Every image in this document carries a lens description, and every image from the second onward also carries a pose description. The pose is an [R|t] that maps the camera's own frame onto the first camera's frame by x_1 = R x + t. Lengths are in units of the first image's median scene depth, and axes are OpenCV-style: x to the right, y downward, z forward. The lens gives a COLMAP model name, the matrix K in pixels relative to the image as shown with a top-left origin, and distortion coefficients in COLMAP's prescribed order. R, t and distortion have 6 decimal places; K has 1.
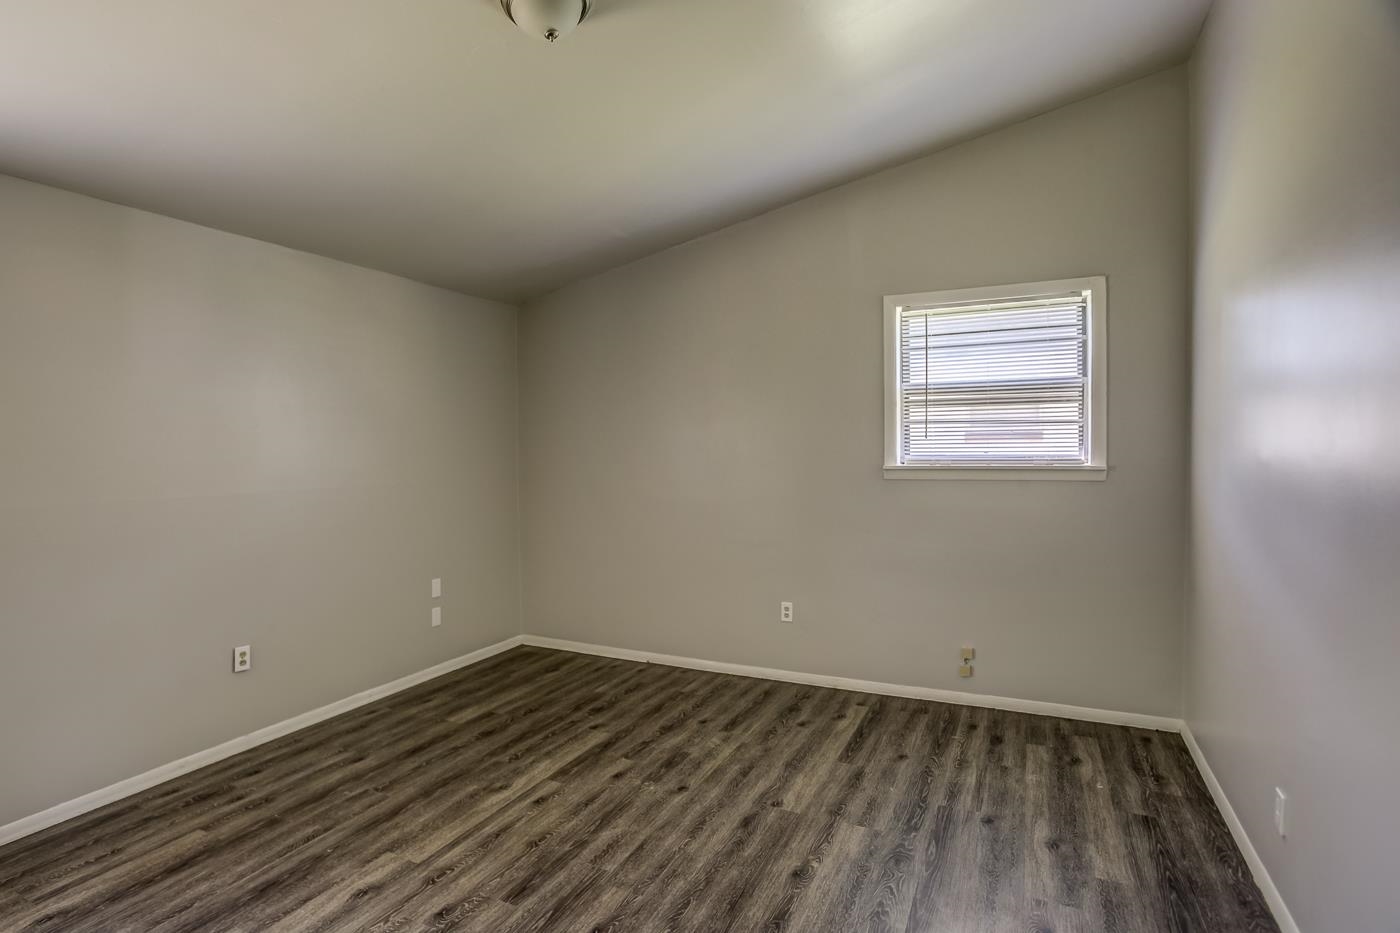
lens RADIAL K [[705.7, 0, 675.6], [0, 705.7, 466.4], [0, 0, 1]] dist [-0.070464, 0.032612]
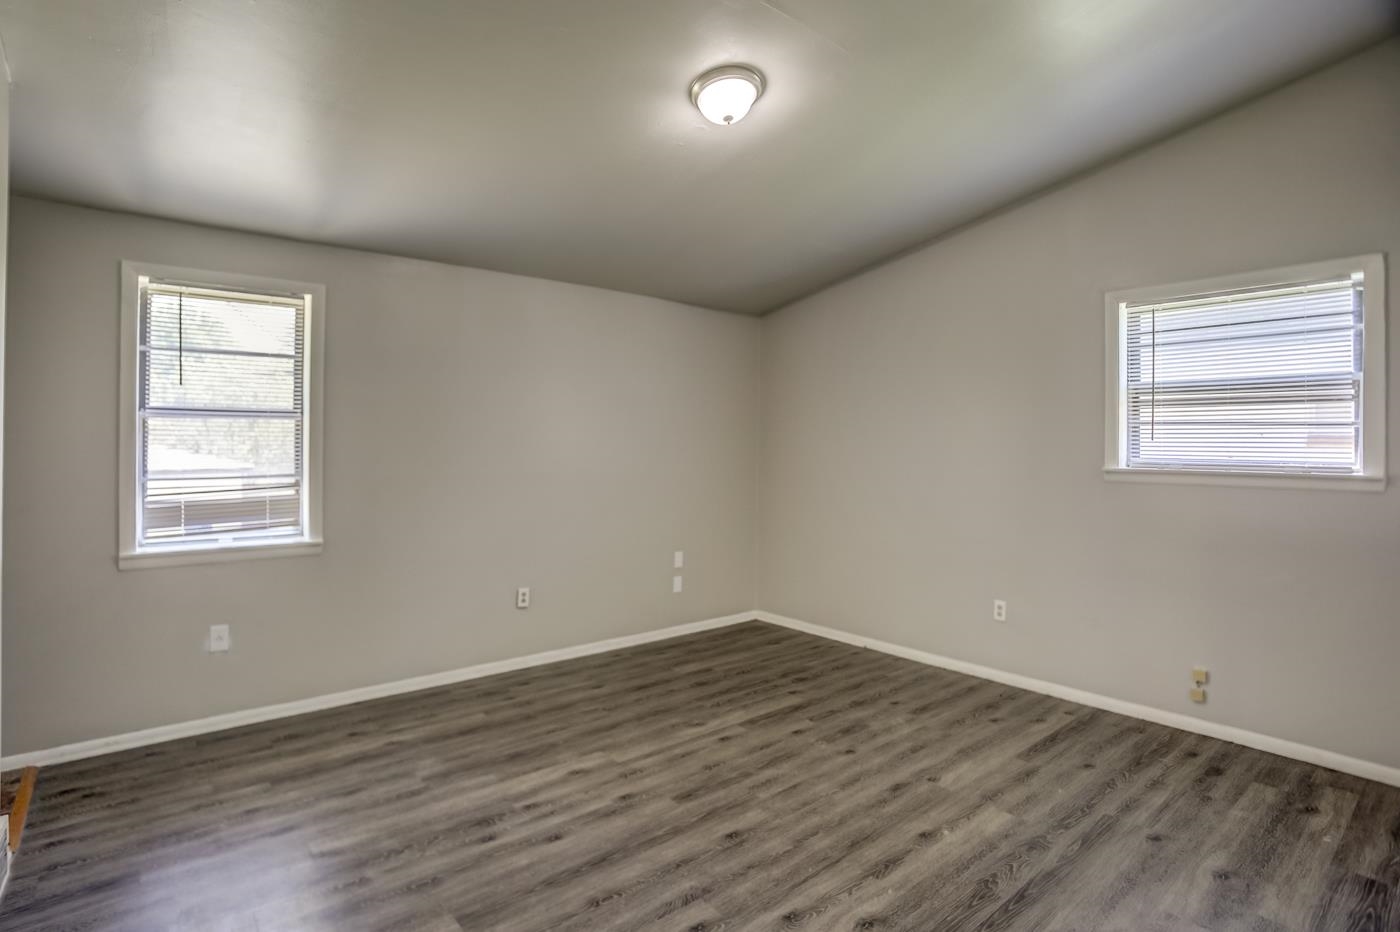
lens RADIAL K [[733.2, 0, 696.8], [0, 733.2, 436.3], [0, 0, 1]] dist [-0.054967, 0.026076]
pose [[0.921718, 0.017592, -0.387461, 0.209787], [-0.030159, 0.999197, -0.026379, -0.000959], [0.386685, 0.035999, 0.921509, -0.165257]]
